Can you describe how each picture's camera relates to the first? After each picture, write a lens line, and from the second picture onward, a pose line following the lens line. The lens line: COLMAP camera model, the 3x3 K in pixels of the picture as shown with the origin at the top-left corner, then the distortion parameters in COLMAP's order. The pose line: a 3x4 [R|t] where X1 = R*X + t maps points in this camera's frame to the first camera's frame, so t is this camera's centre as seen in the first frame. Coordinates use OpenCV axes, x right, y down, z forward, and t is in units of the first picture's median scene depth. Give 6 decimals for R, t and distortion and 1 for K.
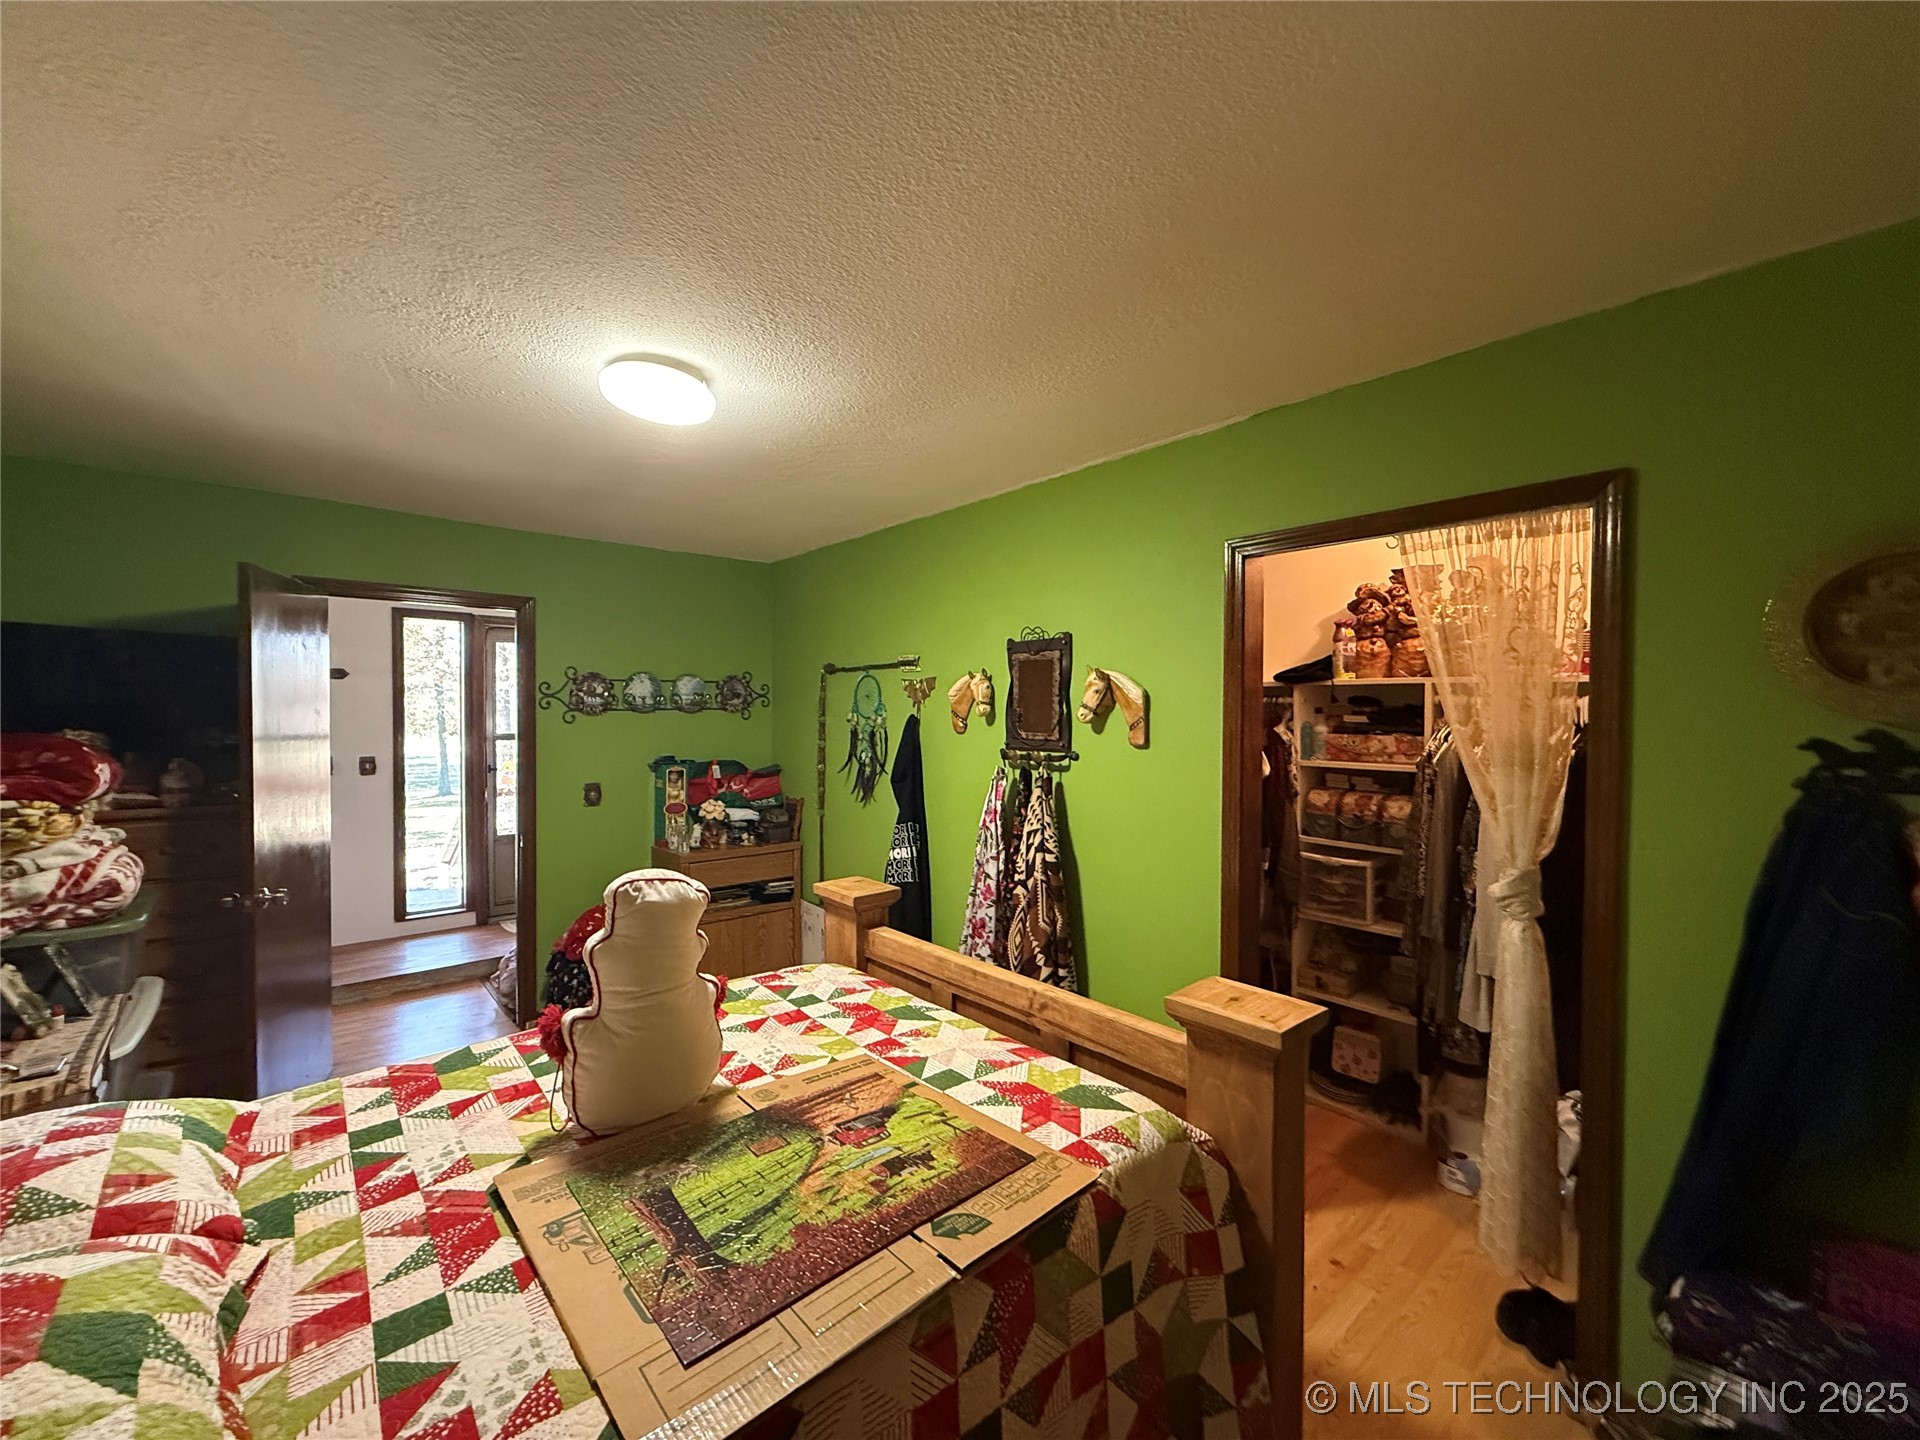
lens RADIAL K [[769.0, 0, 962.4], [0, 769.0, 718.9], [0, 0, 1]] dist [0.000276, -0.000060]
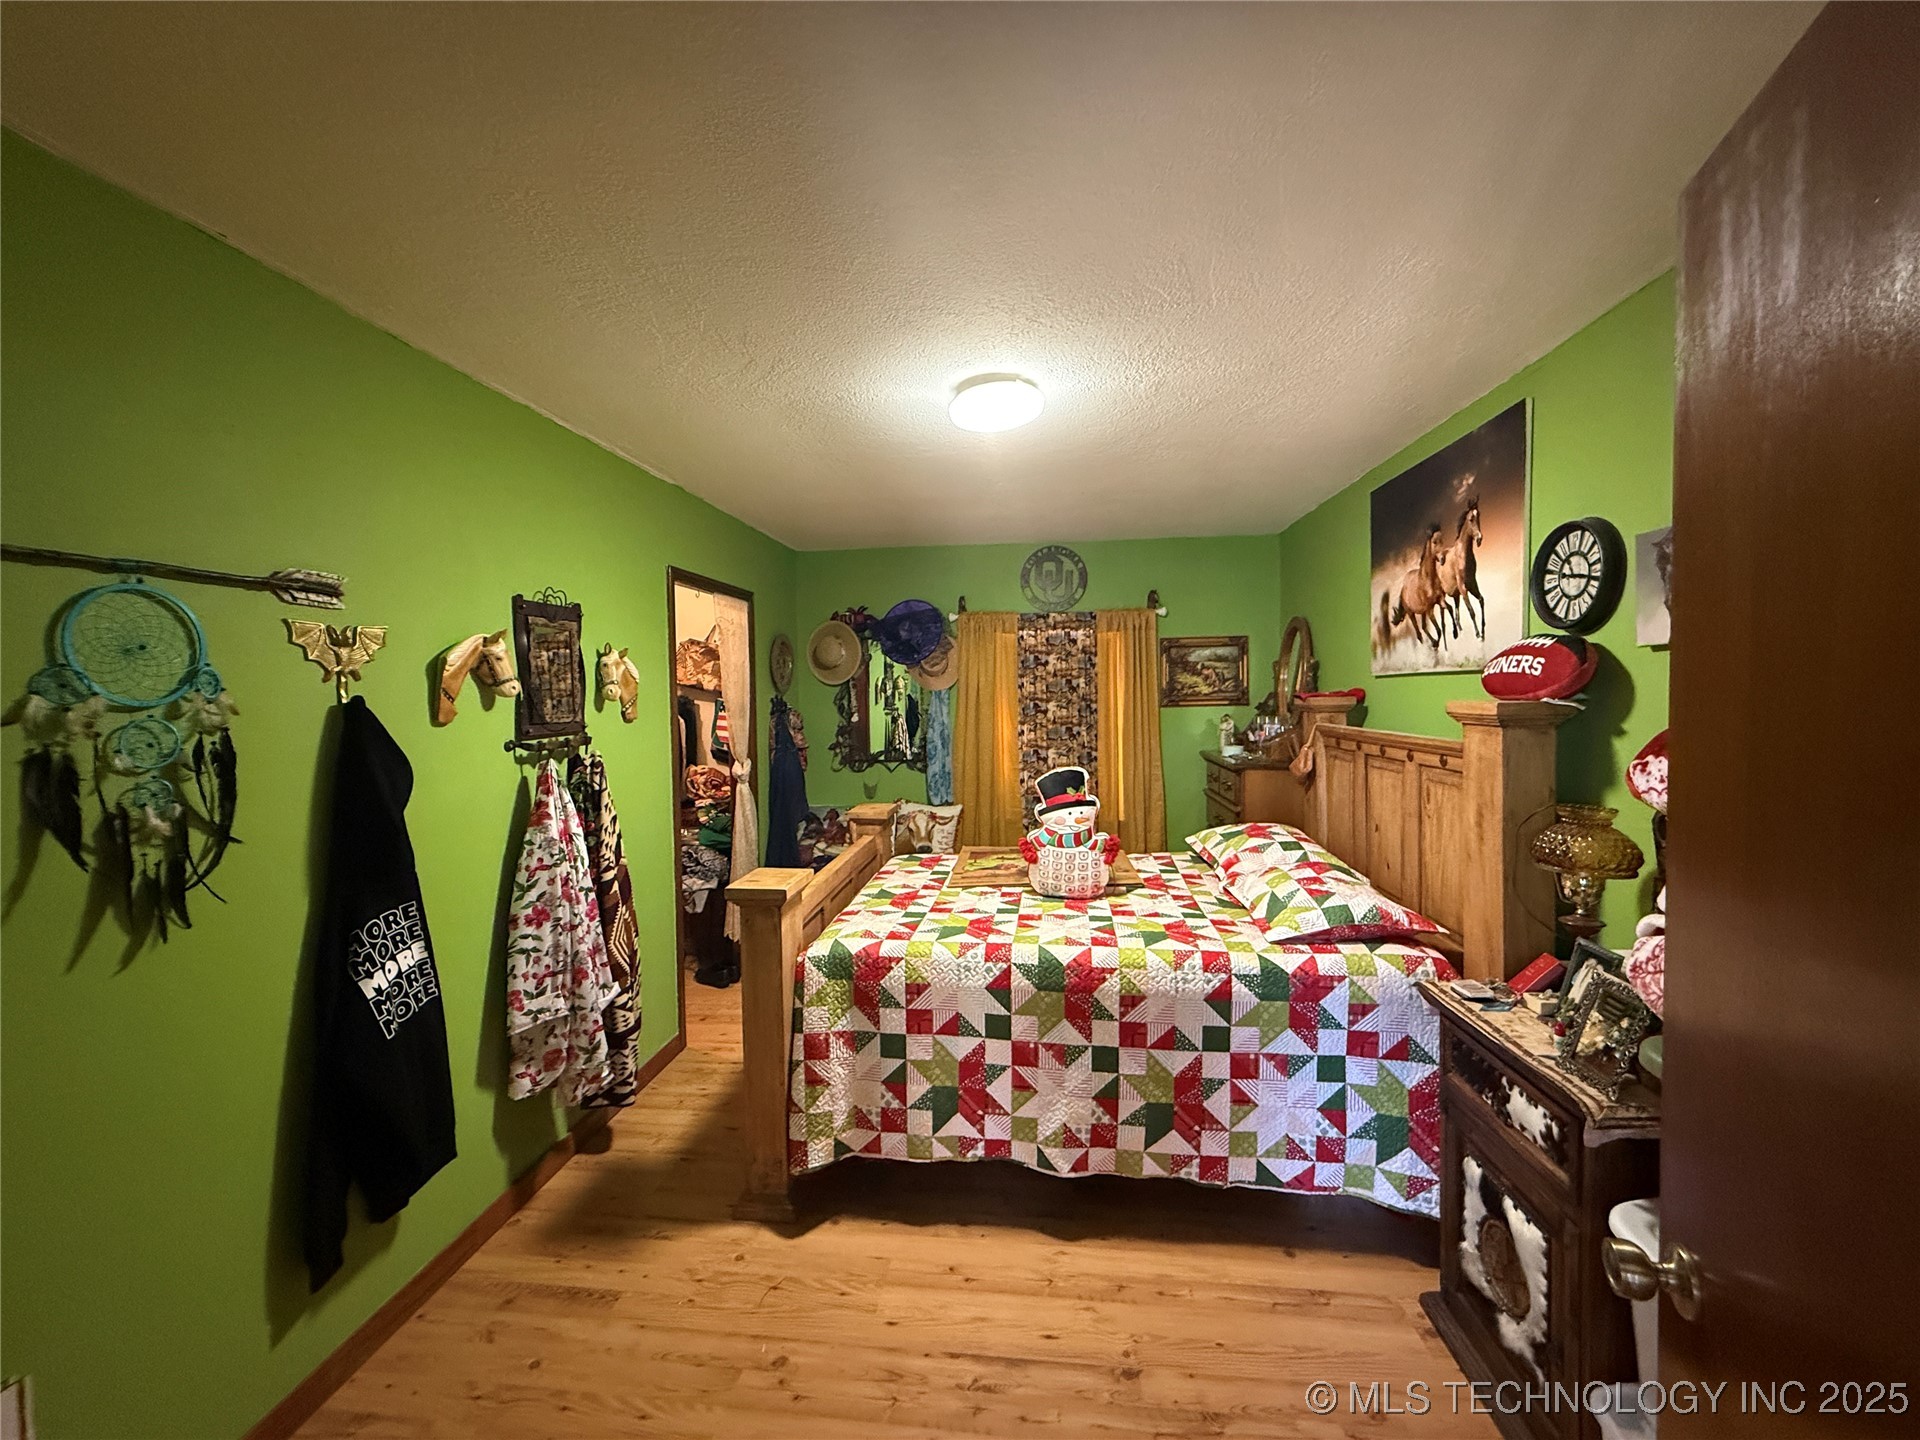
lens RADIAL K [[769.0, 0, 959.7], [0, 769.0, 713.4], [0, 0, 1]] dist [0.000276, -0.000060]
pose [[-0.663773, -0.017233, 0.747735, -1.032756], [0.019561, 0.998993, 0.040388, -0.010538], [-0.747678, 0.041435, -0.662767, 1.536455]]
